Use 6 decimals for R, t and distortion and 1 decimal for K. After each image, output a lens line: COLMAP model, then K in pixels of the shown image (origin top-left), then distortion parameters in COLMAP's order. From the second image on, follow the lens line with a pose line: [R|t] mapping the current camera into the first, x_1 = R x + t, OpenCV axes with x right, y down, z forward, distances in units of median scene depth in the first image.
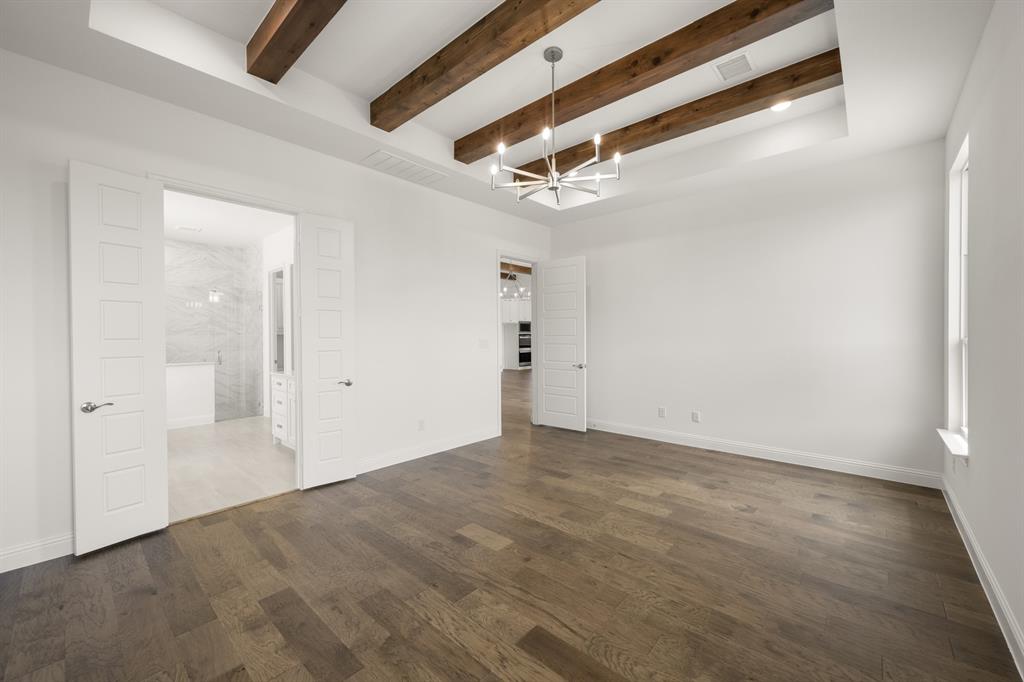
lens RADIAL K [[402.8, 0, 510.8], [0, 402.8, 337.3], [0, 0, 1]] dist [-0.000337, 0.000239]
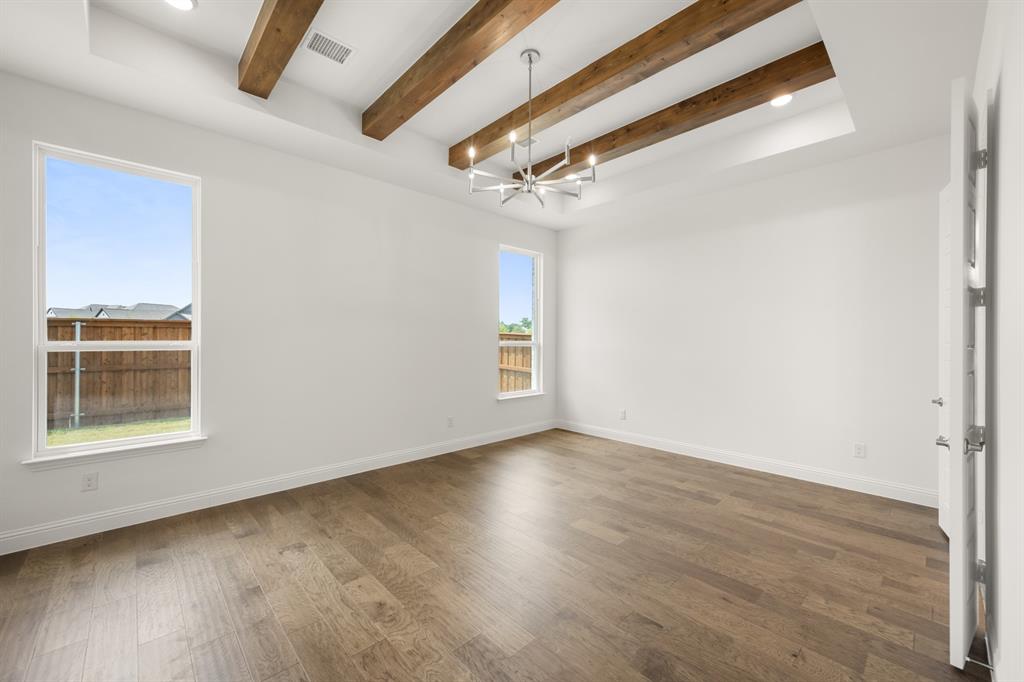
lens RADIAL K [[402.8, 0, 508.8], [0, 402.8, 339.1], [0, 0, 1]] dist [-0.000337, 0.000239]
pose [[-0.996504, 0.003582, 0.083470, 0.069225], [0.003751, 0.999991, 0.001869, -0.009331], [-0.083463, 0.002176, -0.996509, 1.853745]]
